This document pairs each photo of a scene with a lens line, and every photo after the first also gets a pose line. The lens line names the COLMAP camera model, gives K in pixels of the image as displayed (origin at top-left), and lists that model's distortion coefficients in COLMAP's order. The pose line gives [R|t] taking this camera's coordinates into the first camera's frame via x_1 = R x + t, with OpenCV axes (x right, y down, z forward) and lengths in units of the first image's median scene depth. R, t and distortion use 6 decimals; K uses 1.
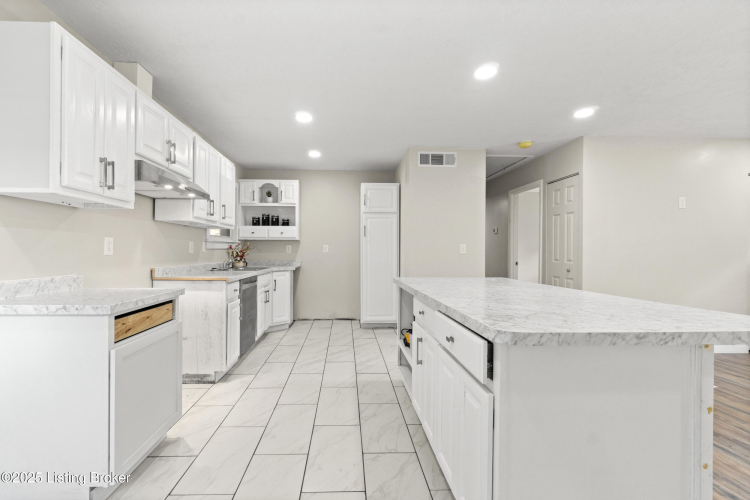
lens RADIAL K [[328.6, 0, 374.7], [0, 328.6, 251.7], [0, 0, 1]] dist [0.001063, -0.000160]
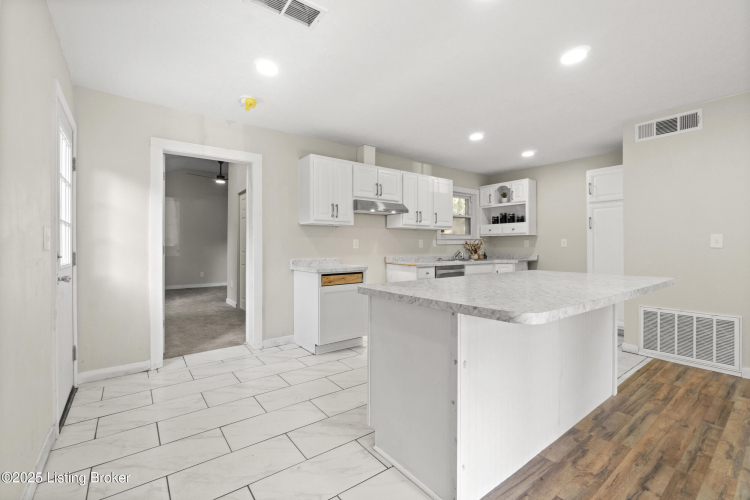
lens RADIAL K [[328.6, 0, 378.9], [0, 328.6, 247.6], [0, 0, 1]] dist [0.001063, -0.000160]
pose [[0.585243, -0.003361, -0.810851, 0.389121], [0.005324, 0.999986, -0.000303, 0.002612], [0.810841, -0.004140, 0.585252, -0.008297]]
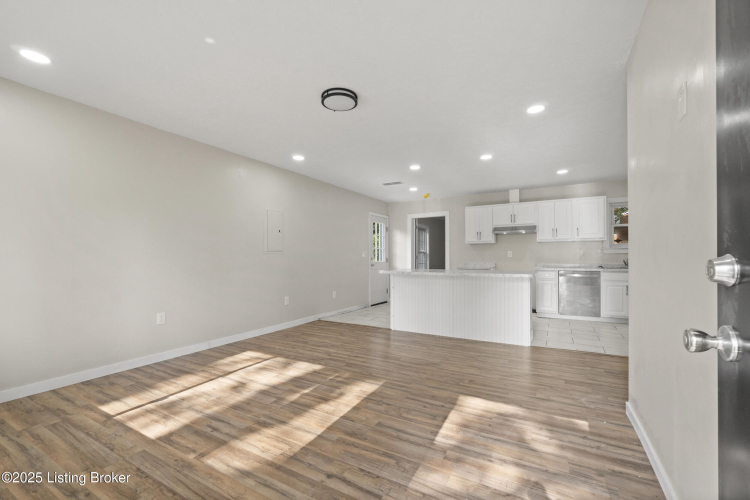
lens RADIAL K [[328.6, 0, 373.2], [0, 328.6, 252.4], [0, 0, 1]] dist [0.001063, -0.000160]
pose [[-0.517070, -0.014360, -0.855823, 1.099355], [-0.000089, 0.999860, -0.016722, 0.008746], [0.855943, -0.008570, -0.516999, 0.686072]]
